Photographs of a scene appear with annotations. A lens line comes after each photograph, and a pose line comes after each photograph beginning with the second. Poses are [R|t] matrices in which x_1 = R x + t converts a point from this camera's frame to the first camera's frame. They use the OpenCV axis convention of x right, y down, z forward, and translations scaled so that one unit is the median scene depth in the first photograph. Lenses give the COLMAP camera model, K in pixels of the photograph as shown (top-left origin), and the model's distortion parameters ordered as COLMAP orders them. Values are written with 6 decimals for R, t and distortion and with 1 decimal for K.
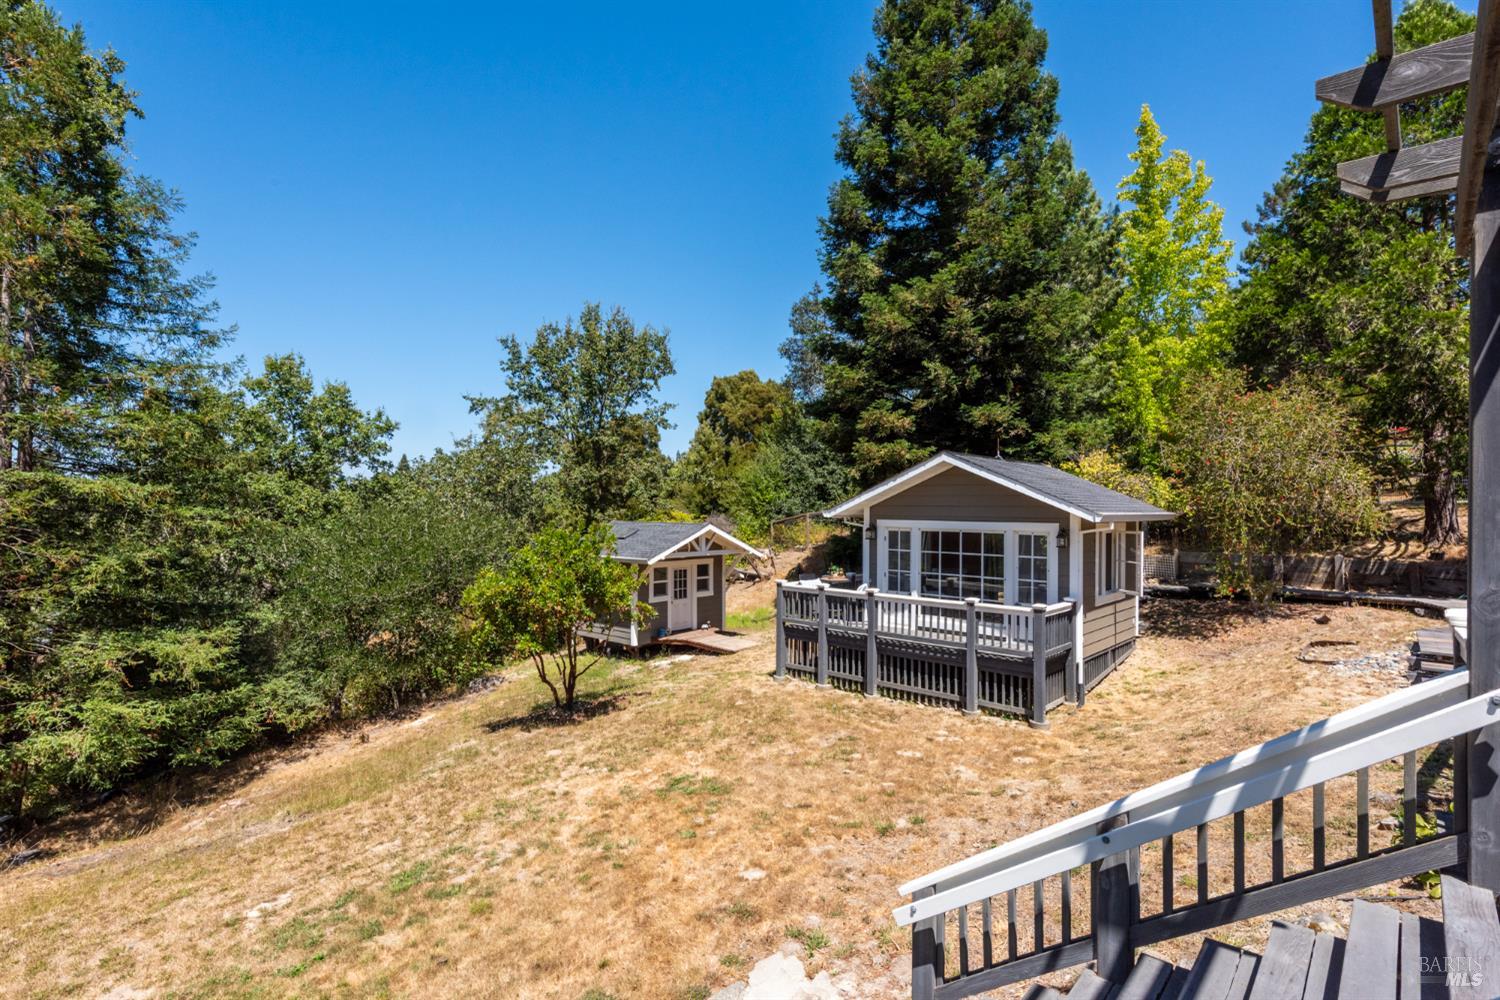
lens RADIAL K [[737.2, 0, 746.9], [0, 737.2, 520.2], [0, 0, 1]] dist [0.002515, -0.000296]
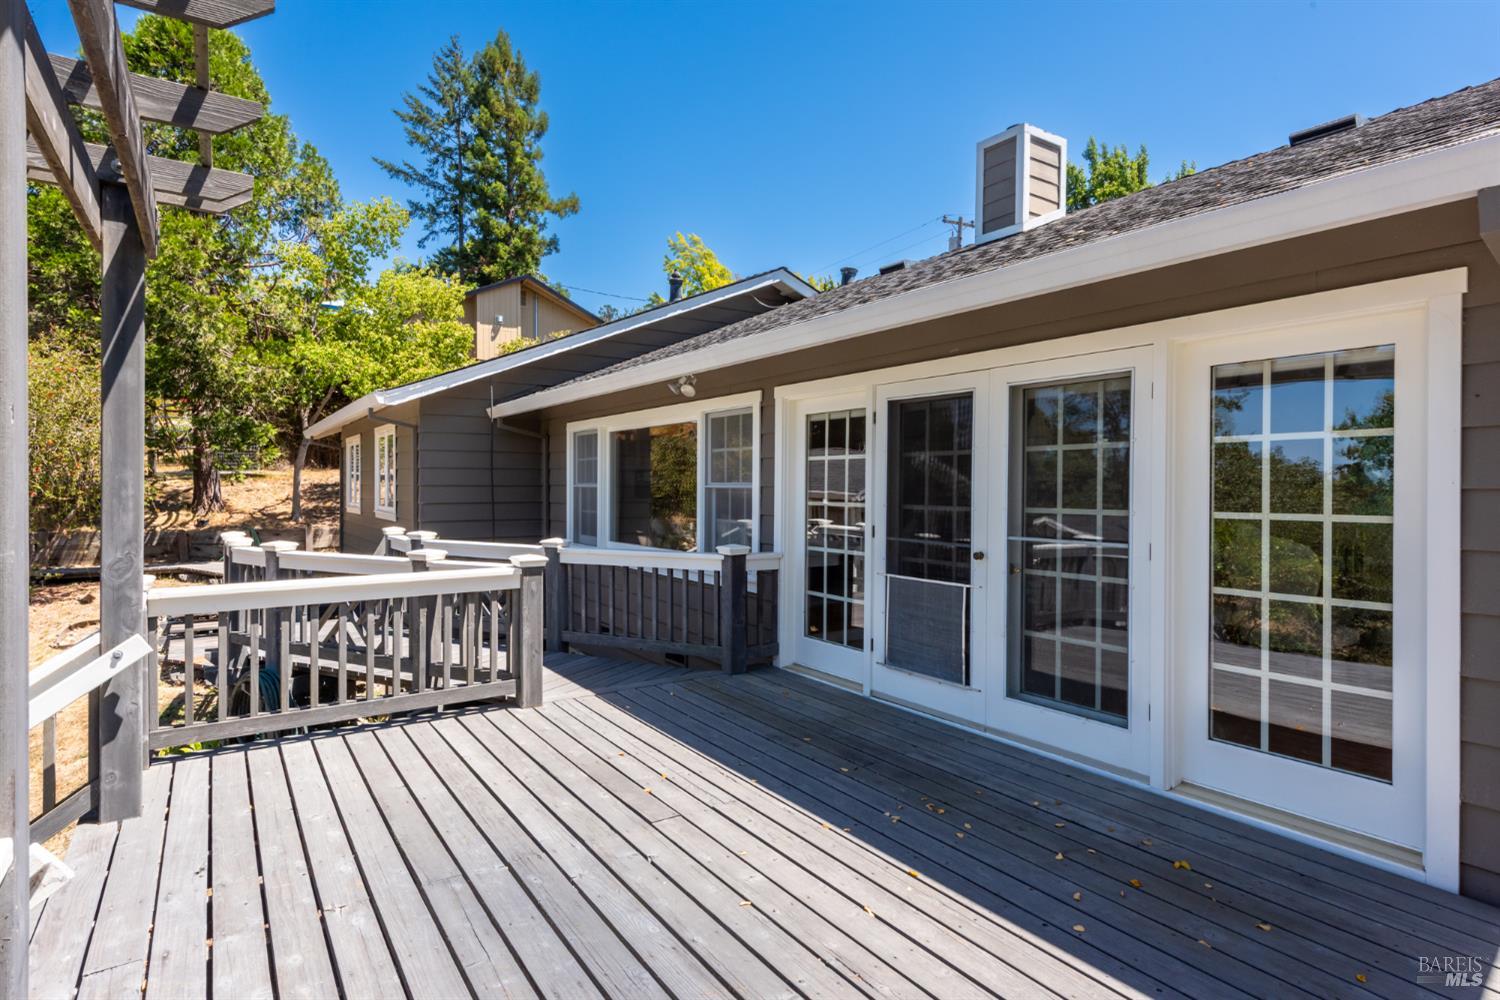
lens RADIAL K [[793.9, 0, 747.9], [0, 793.9, 490.9], [0, 0, 1]] dist [0.001211, 0.000405]
pose [[0.246358, -0.017846, 0.969015, 0.013986], [0.016726, 0.999760, 0.014160, -0.001516], [-0.969035, 0.012719, 0.246597, -0.048494]]
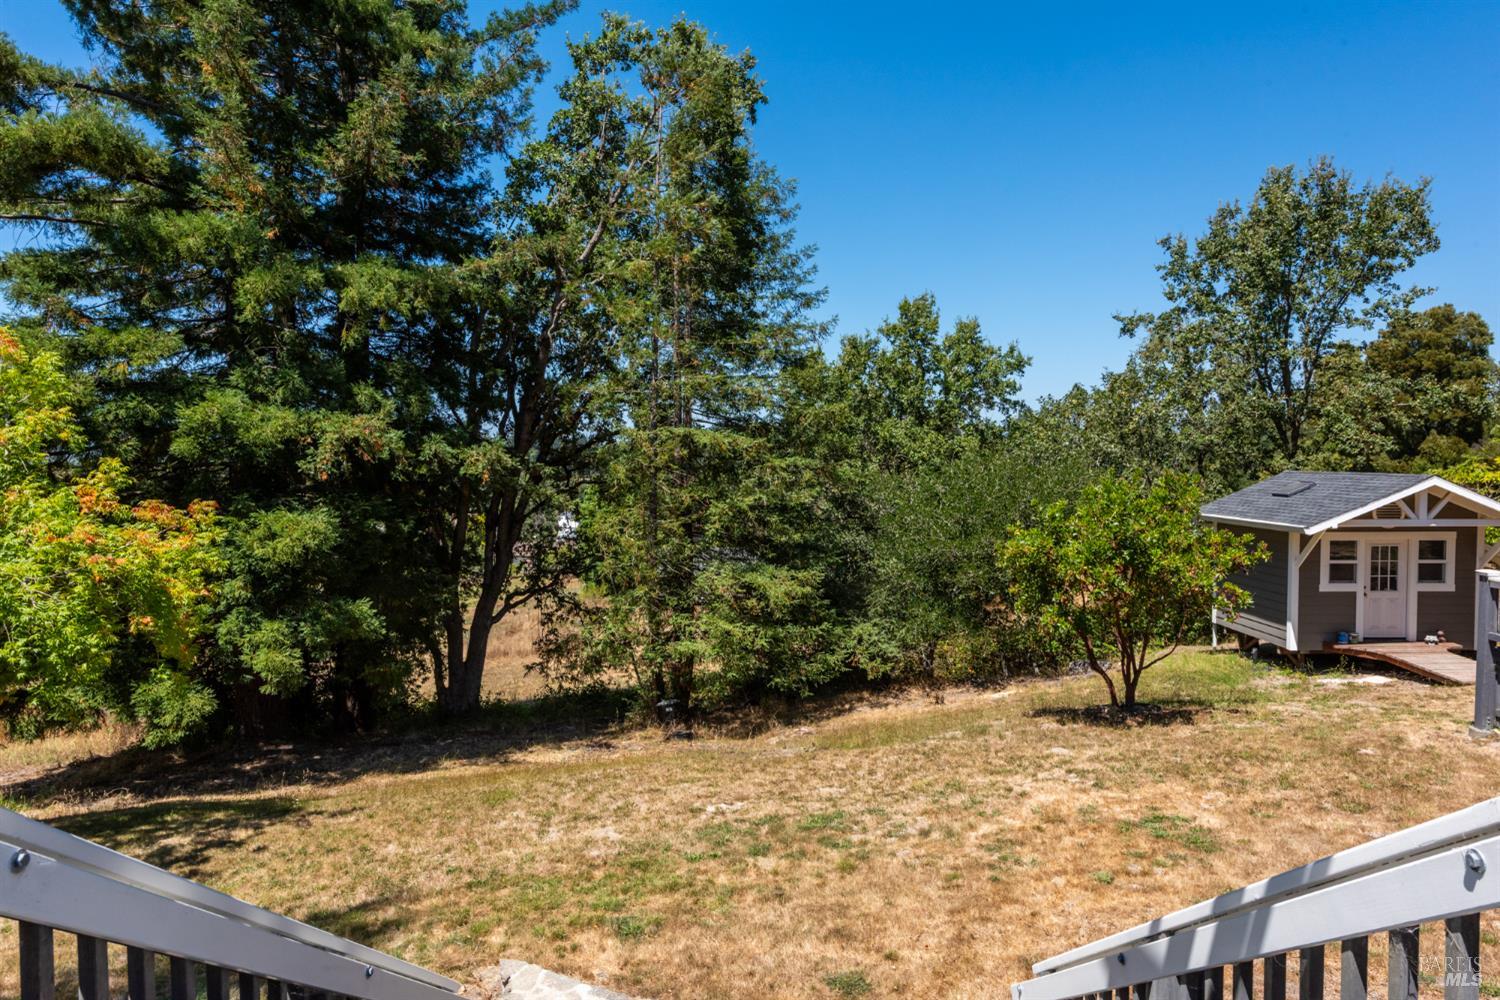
lens RADIAL K [[912.2, 0, 750.0], [0, 912.2, 500.0], [0, 0, 1]] dist [0.014404, -0.000504]
pose [[0.670980, 0.033539, -0.740717, 0.175272], [-0.008221, 0.999252, 0.037798, -0.000896], [0.741430, -0.019272, 0.670753, 0.042628]]
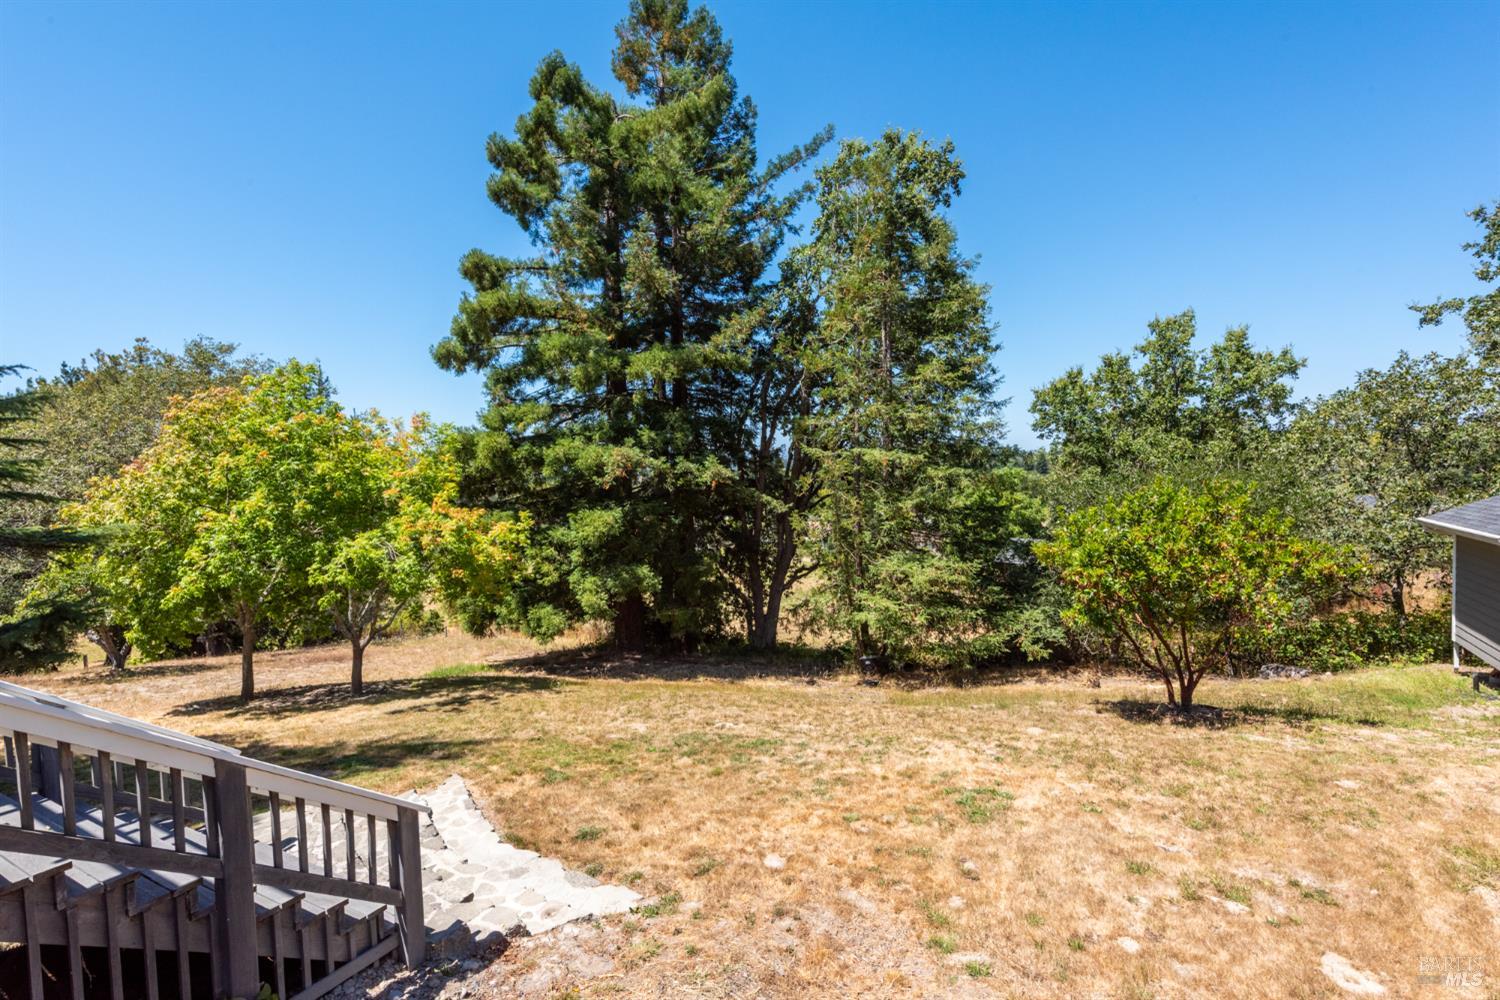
lens RADIAL K [[700.5, 0, 754.6], [0, 700.5, 502.5], [0, 0, 1]] dist [0.023114, -0.006769]
pose [[0.195621, 0.037896, -0.979947, 0.361300], [0.011570, 0.999094, 0.040946, -0.007644], [0.980611, -0.019348, 0.195005, 0.335641]]
